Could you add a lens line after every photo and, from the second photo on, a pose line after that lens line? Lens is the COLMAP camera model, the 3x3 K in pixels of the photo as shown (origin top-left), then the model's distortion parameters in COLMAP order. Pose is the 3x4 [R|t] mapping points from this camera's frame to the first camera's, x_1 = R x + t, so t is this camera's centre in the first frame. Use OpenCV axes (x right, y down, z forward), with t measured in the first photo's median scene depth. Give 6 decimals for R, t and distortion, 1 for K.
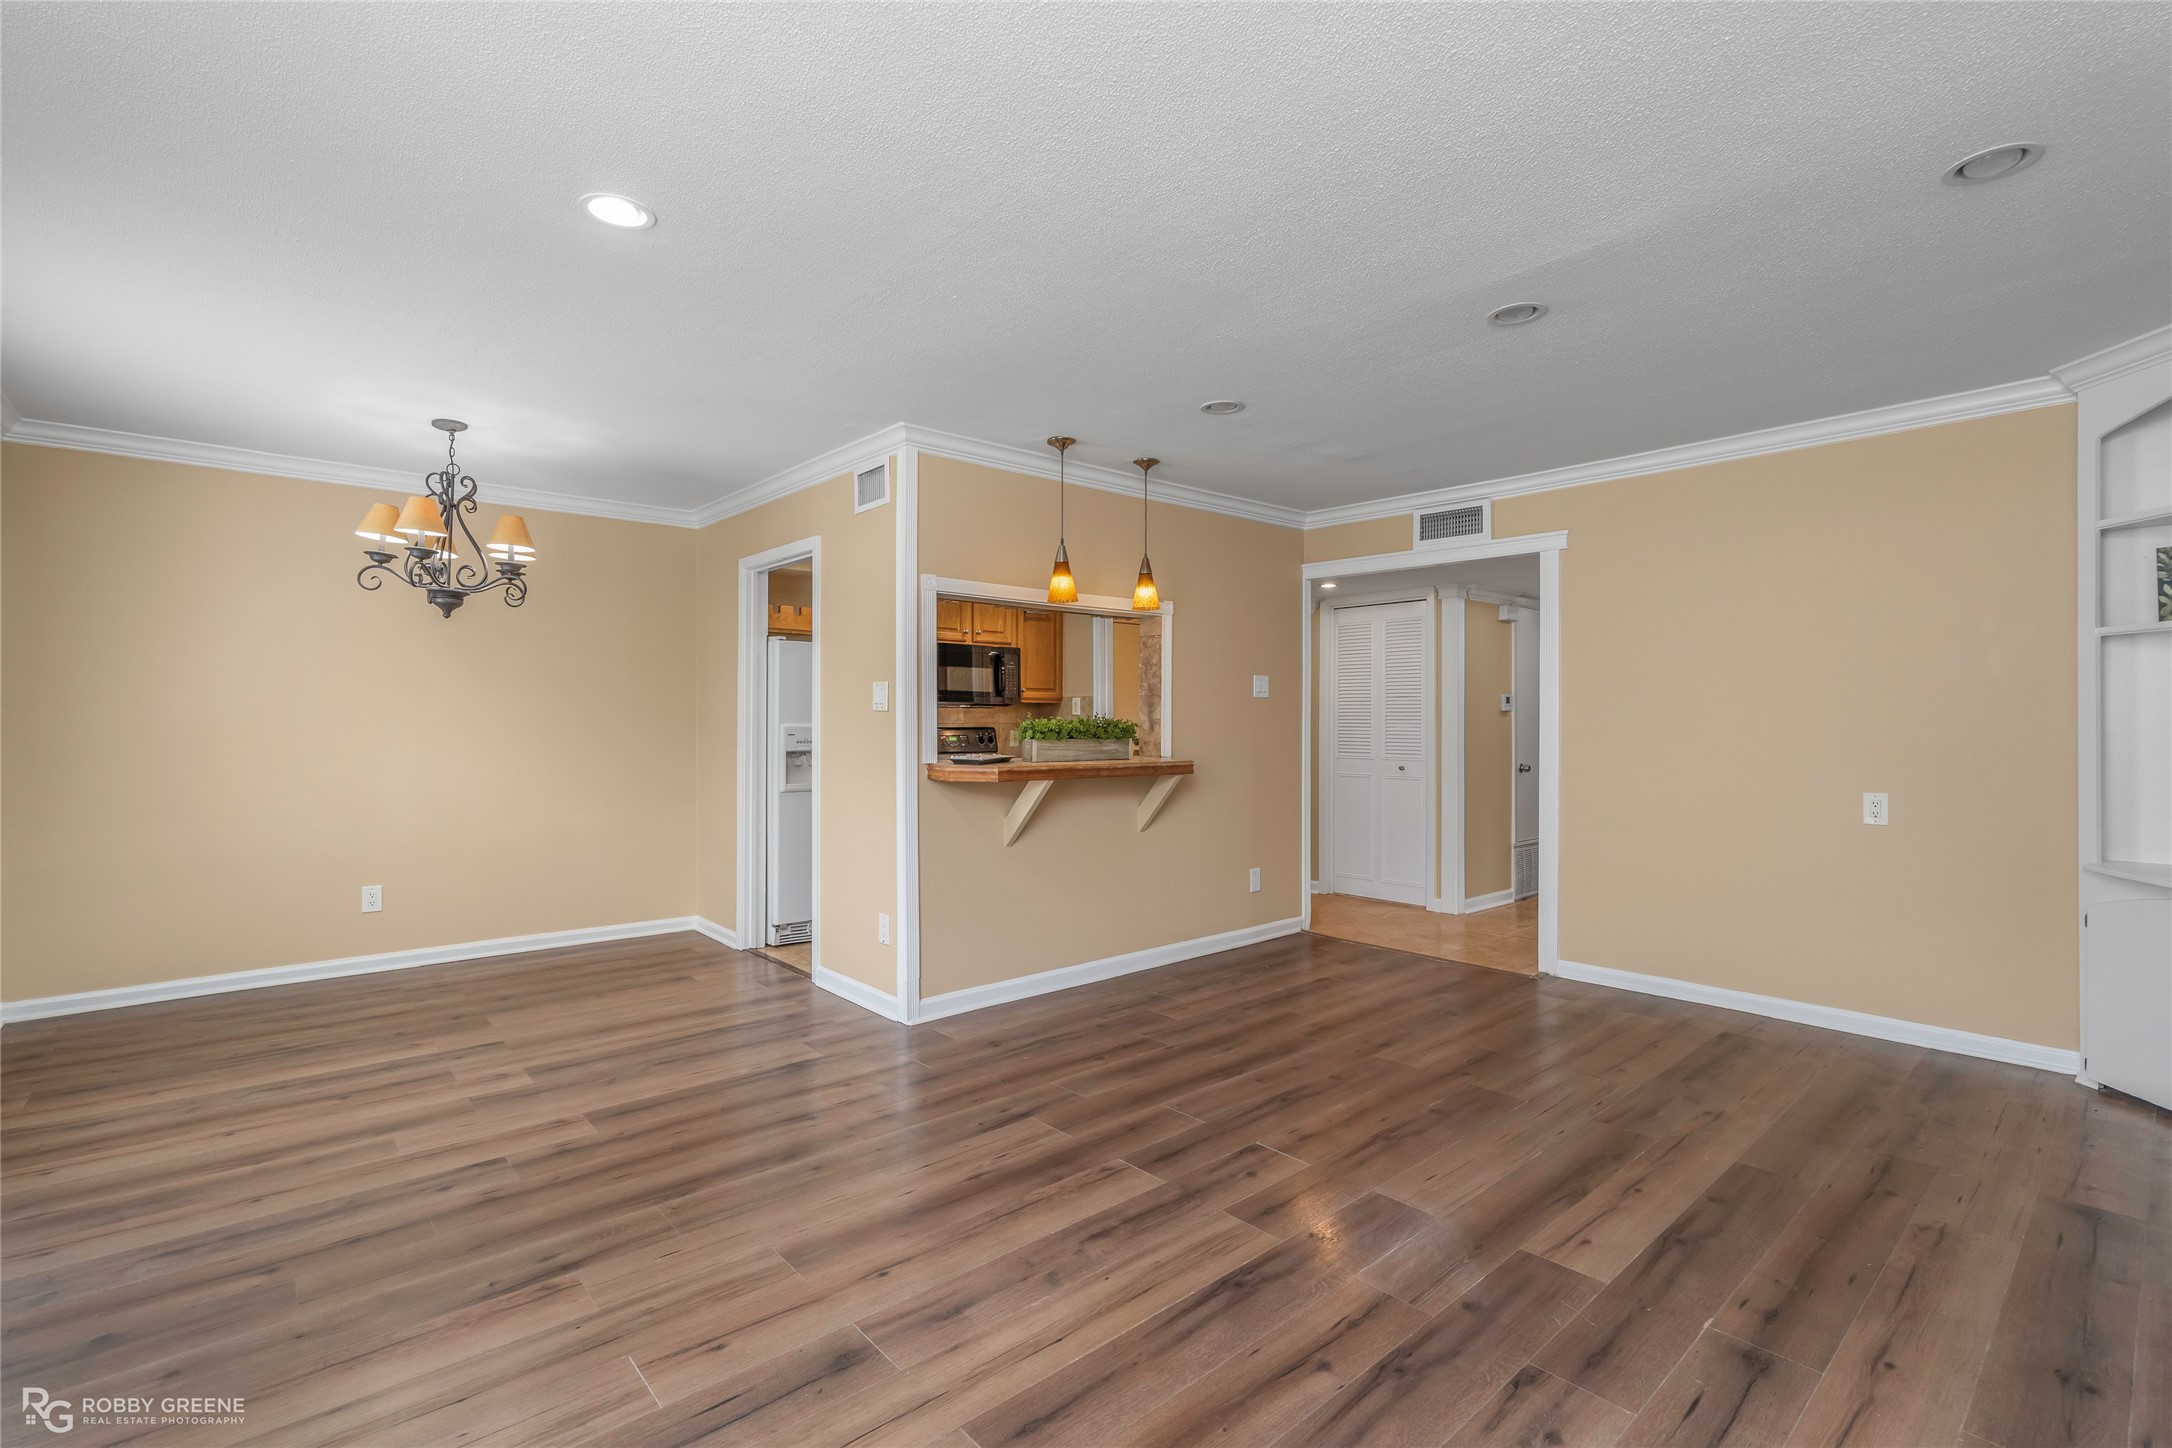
lens RADIAL K [[977.8, 0, 1083.5], [0, 977.8, 713.7], [0, 0, 1]] dist [-0.007897, 0.000673]
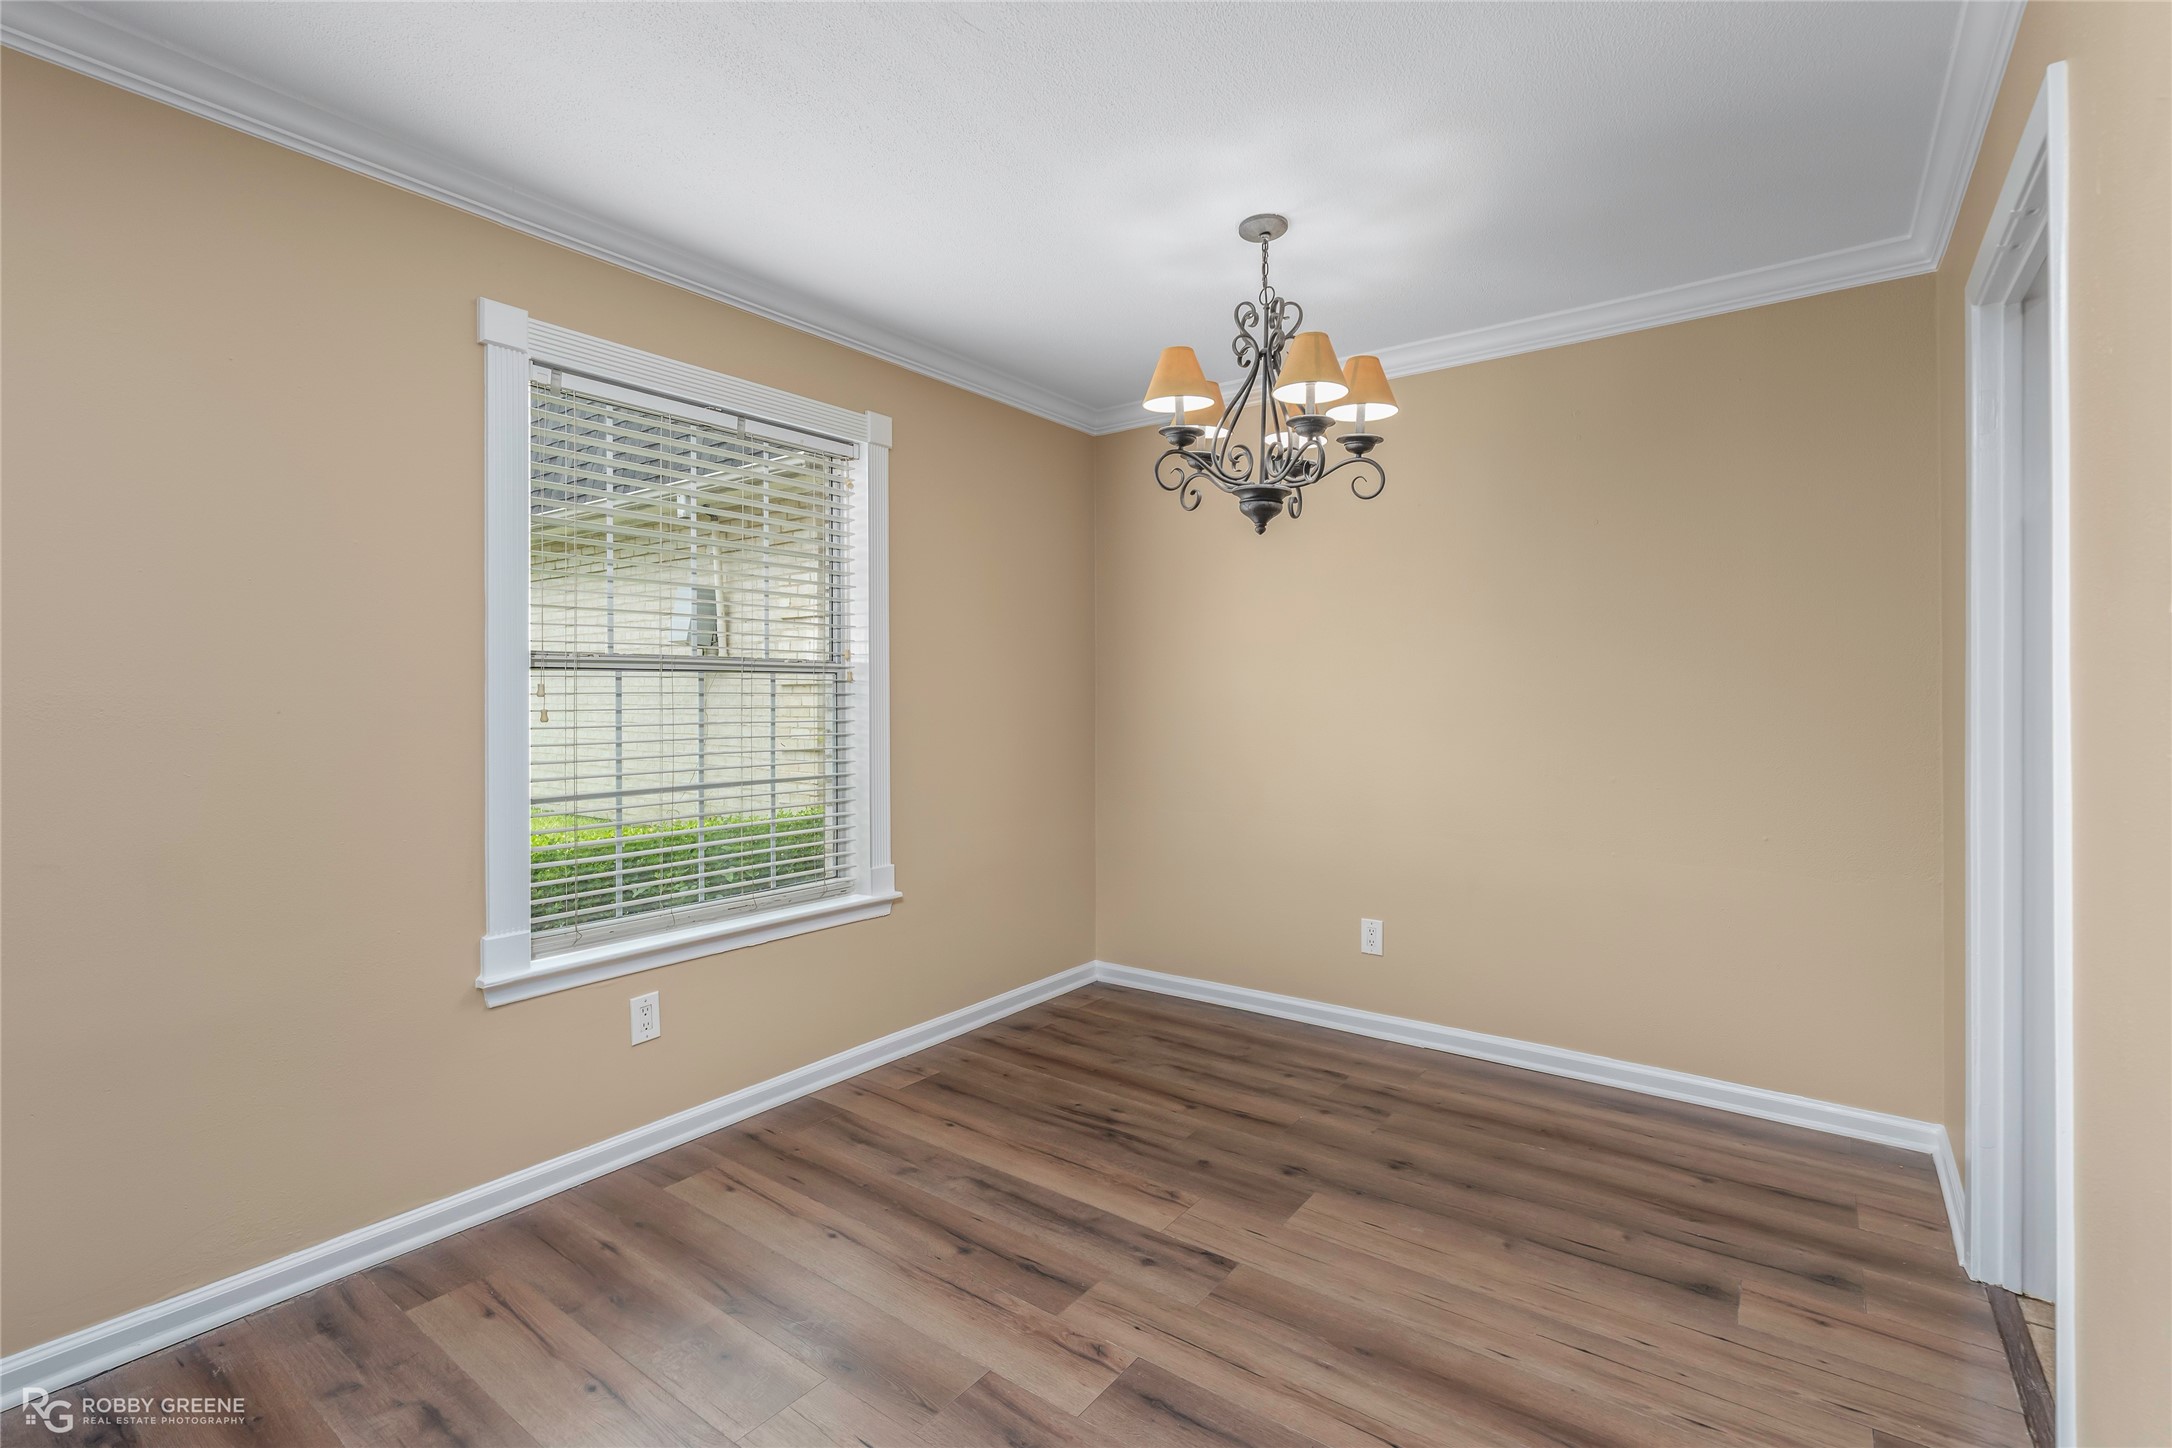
lens RADIAL K [[993.0, 0, 1083.3], [0, 993.0, 693.3], [0, 0, 1]] dist [-0.006716, 0.001509]
pose [[0.212141, 0.001405, -0.977238, -0.060245], [0.010132, 0.999942, 0.003637, 0.001423], [0.977187, -0.010673, 0.212114, 0.902796]]
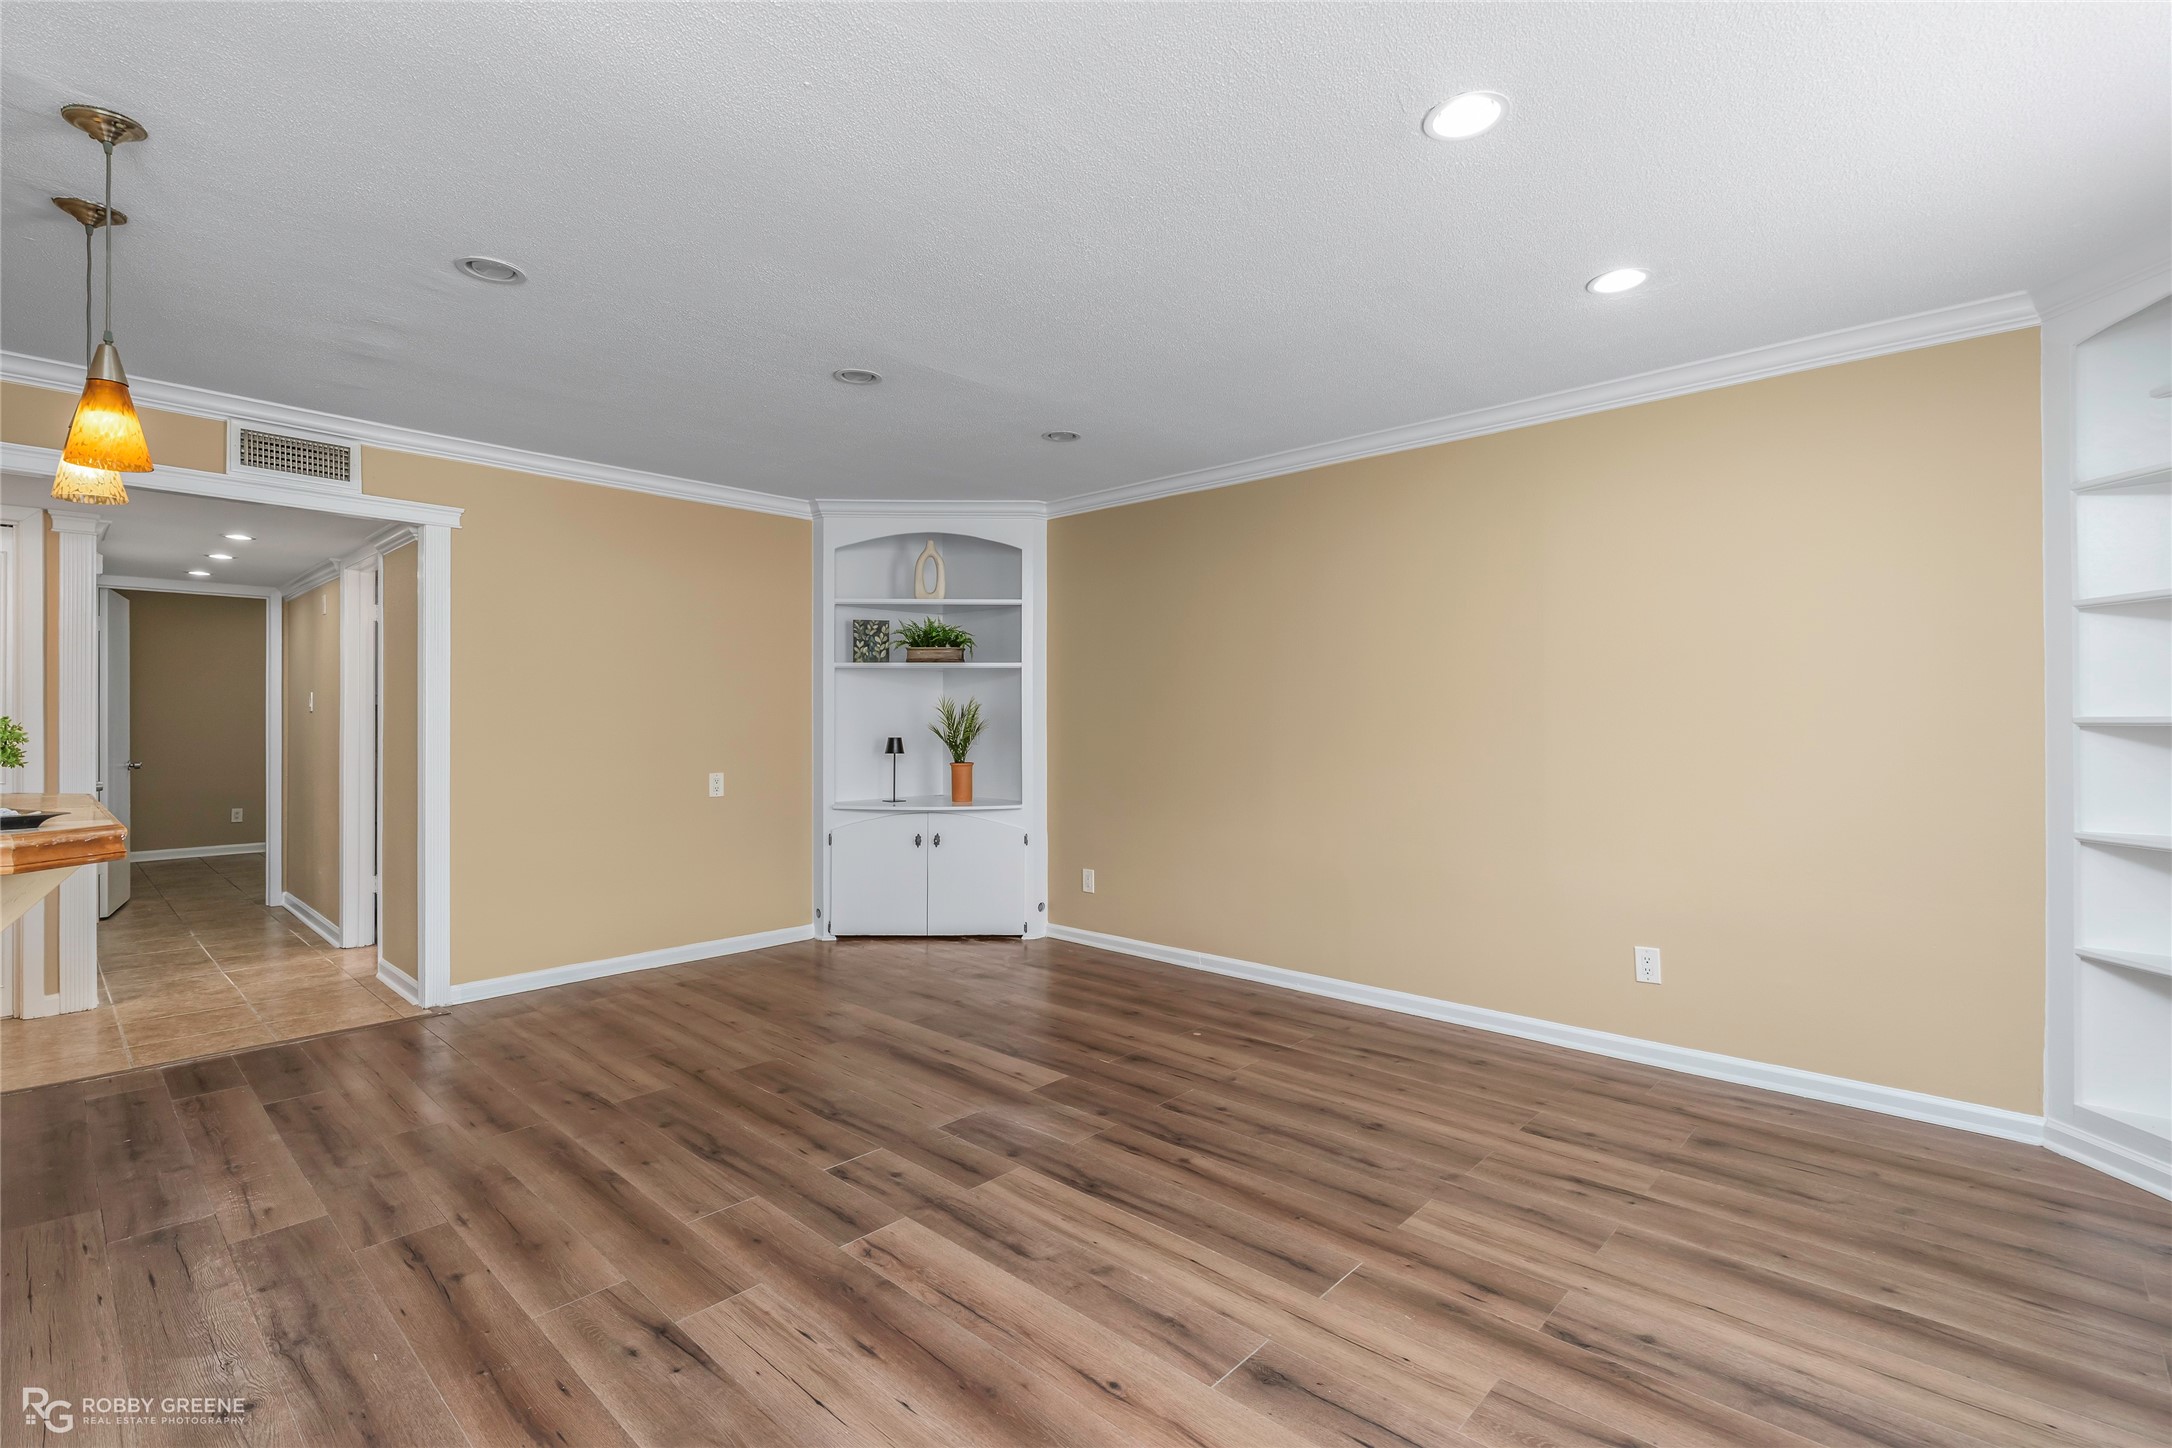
lens RADIAL K [[990.3, 0, 1094.2], [0, 990.3, 725.7], [0, 0, 1]] dist [-0.007066, 0.000015]
pose [[-0.103278, -0.008174, 0.994619, -0.678817], [-0.005953, 0.999953, 0.007600, 0.003678], [-0.994635, -0.005136, -0.103322, 0.723953]]
